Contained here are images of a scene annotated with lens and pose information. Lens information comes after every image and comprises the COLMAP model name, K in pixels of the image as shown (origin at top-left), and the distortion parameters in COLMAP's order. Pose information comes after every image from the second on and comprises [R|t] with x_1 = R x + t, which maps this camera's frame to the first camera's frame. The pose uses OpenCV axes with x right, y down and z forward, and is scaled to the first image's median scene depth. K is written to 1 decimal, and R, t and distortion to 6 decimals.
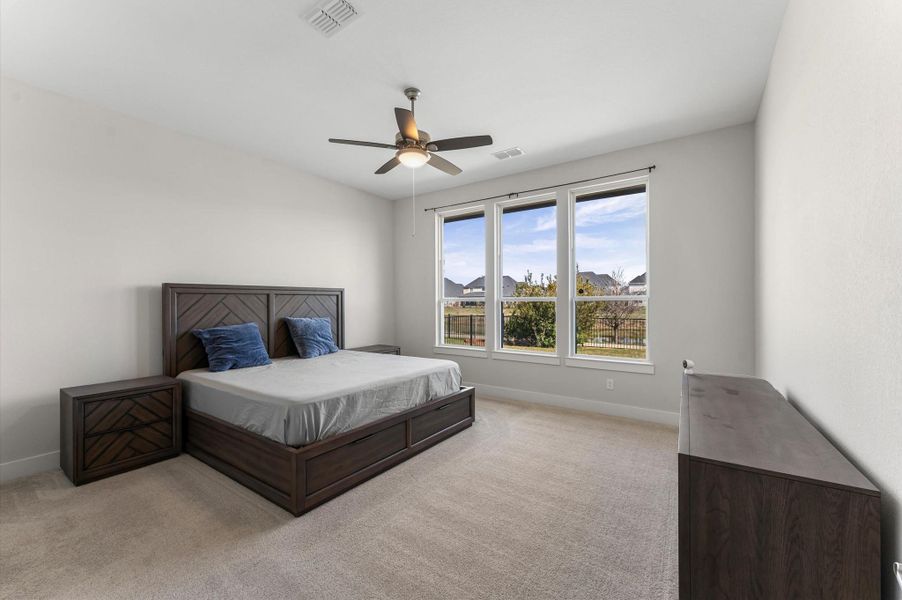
lens RADIAL K [[371.8, 0, 416.7], [0, 371.8, 302.0], [0, 0, 1]] dist [-0.000240, -0.000105]
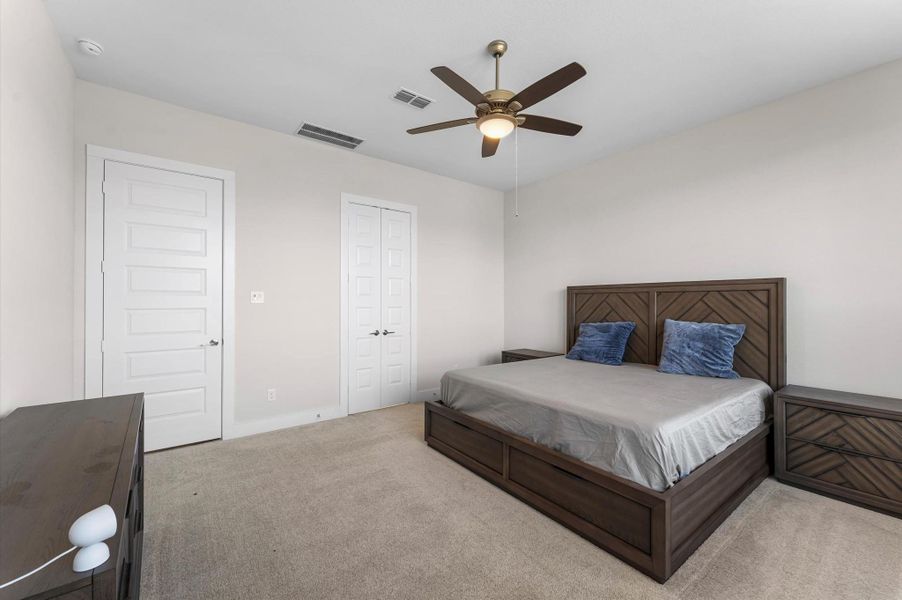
lens RADIAL K [[364.8, 0, 451.0], [0, 364.8, 300.0], [0, 0, 1]] dist [-0.000256, -0.000238]
pose [[-0.276890, -0.001478, -0.960900, 0.562208], [-0.000648, 0.999999, -0.001351, -0.000052], [0.960901, 0.000249, -0.276891, 0.790001]]
